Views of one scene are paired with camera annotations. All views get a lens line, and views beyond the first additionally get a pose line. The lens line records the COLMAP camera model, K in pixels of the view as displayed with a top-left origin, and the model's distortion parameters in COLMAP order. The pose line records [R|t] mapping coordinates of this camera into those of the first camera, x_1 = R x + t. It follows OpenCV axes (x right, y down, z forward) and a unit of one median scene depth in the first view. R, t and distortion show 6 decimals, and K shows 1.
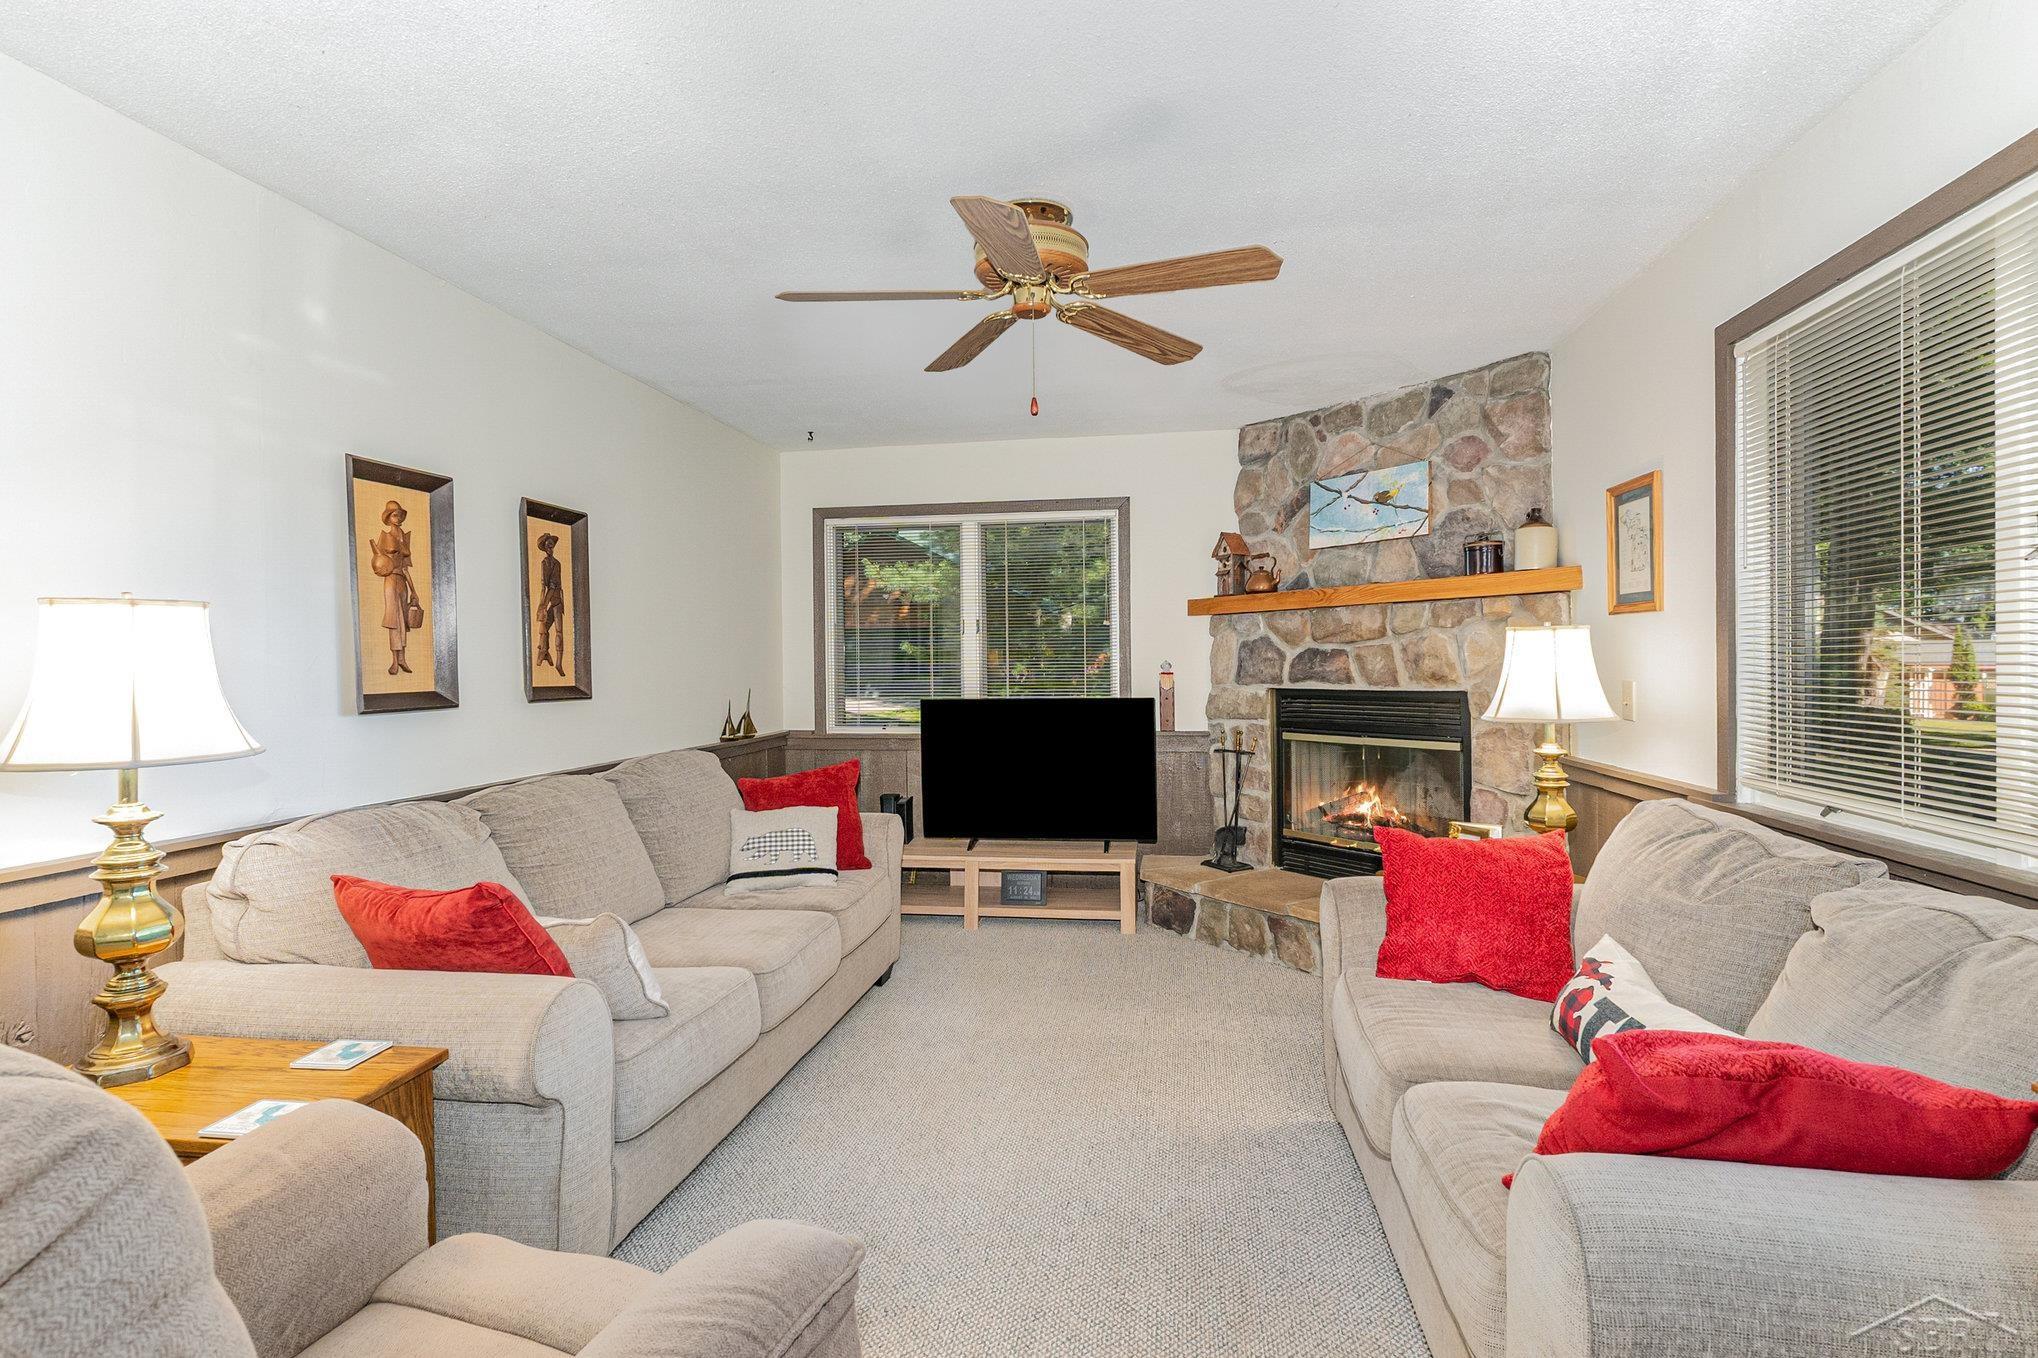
lens RADIAL K [[979.1, 0, 1020.3], [0, 979.1, 679.7], [0, 0, 1]] dist [-0.000796, -0.000054]
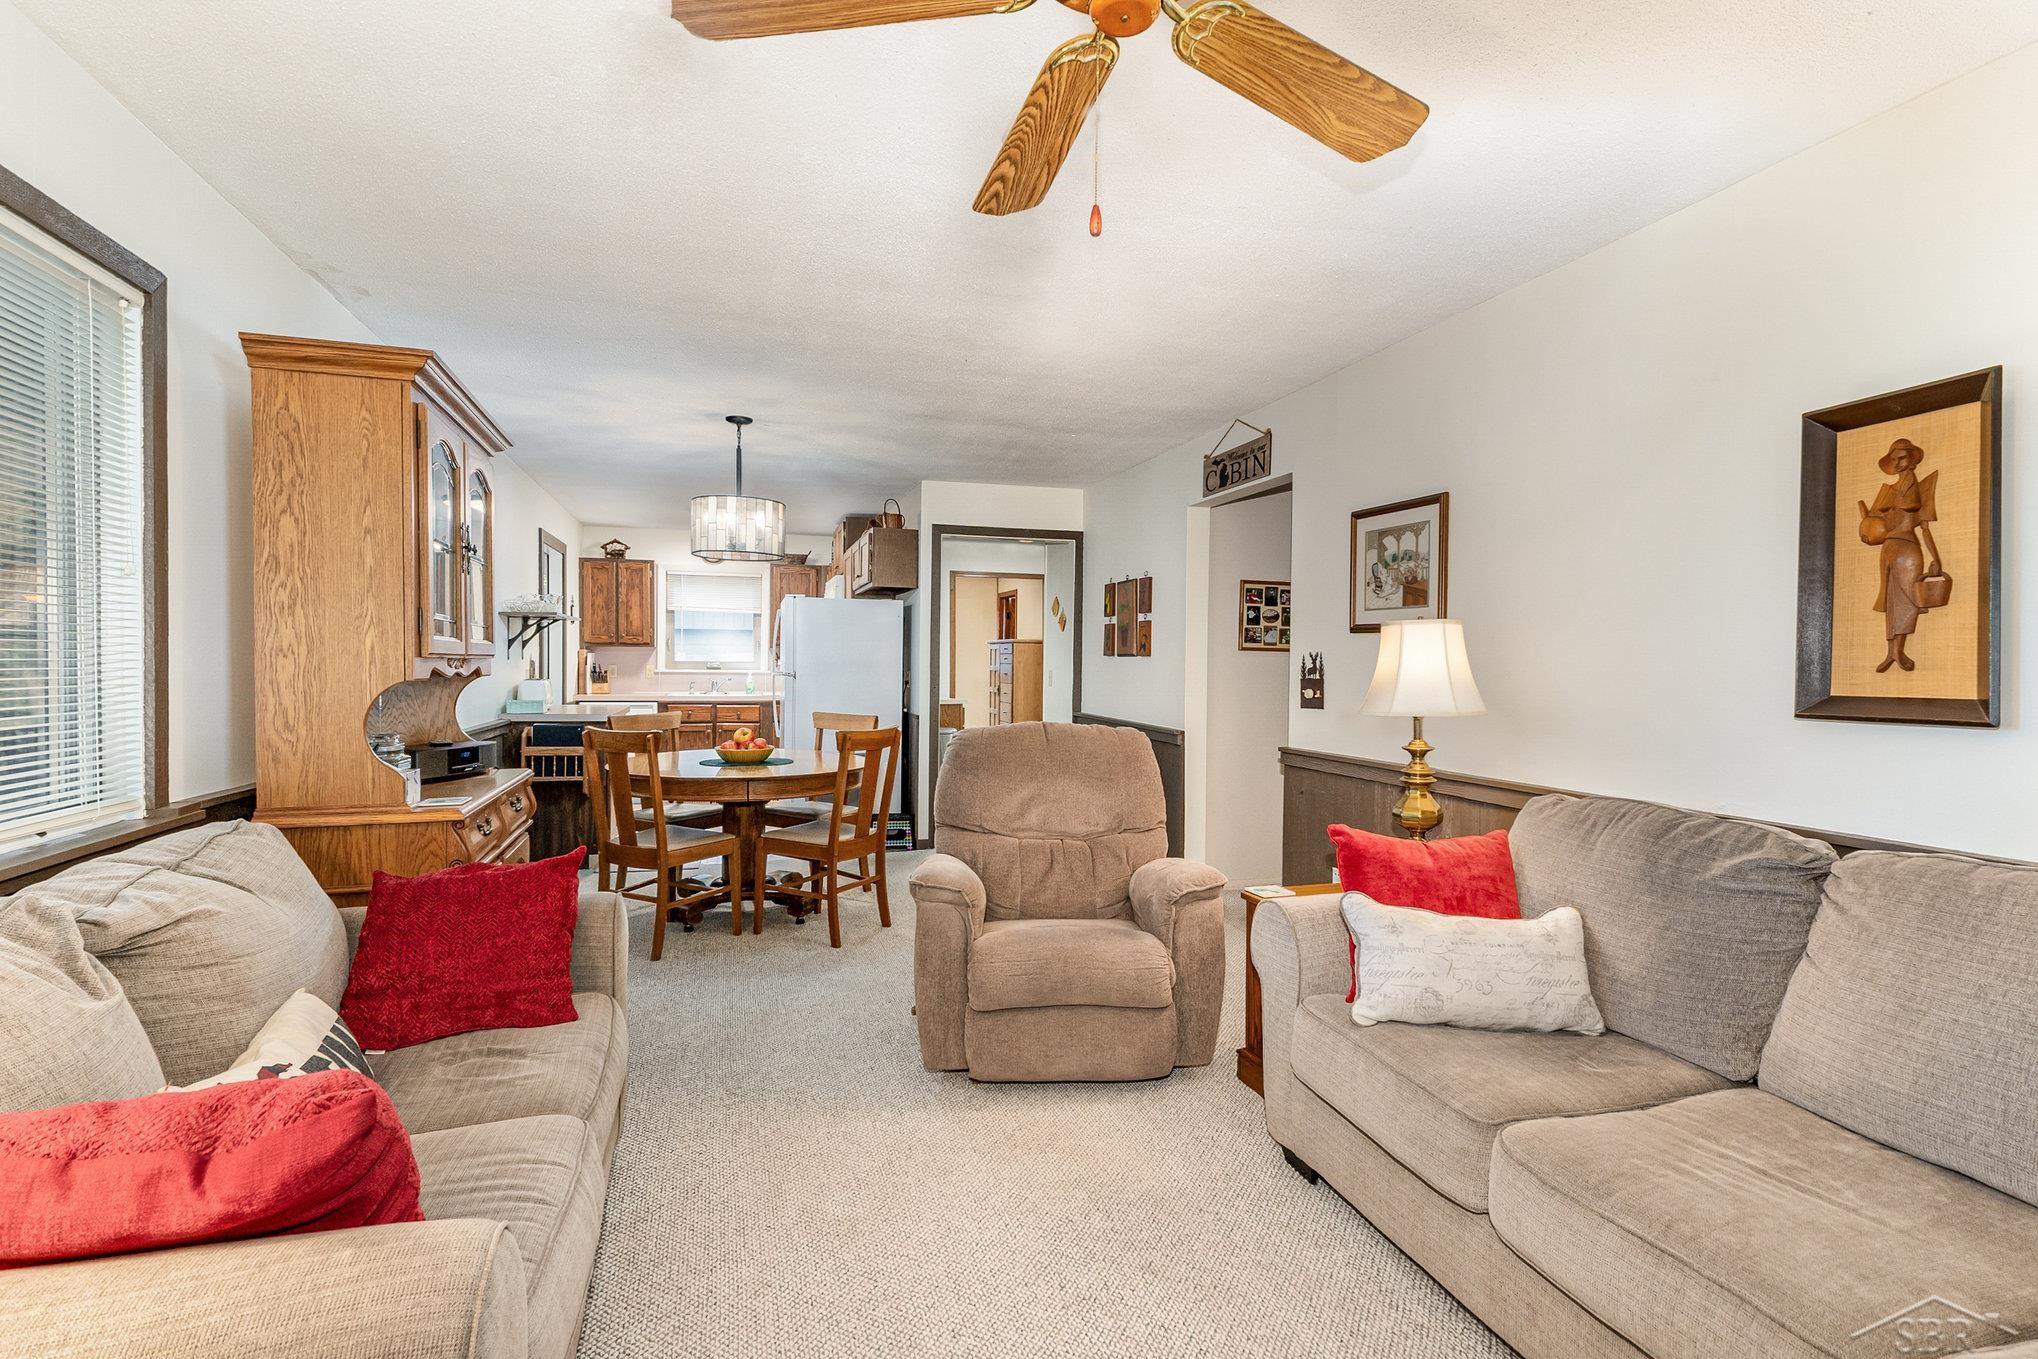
lens RADIAL K [[979.1, 0, 1017.5], [0, 979.1, 674.2], [0, 0, 1]] dist [-0.000796, -0.000054]
pose [[-0.904280, 0.016438, -0.426623, 0.282483], [0.004355, 0.999562, 0.029282, -0.027746], [0.426918, 0.024621, -0.903955, 1.384183]]
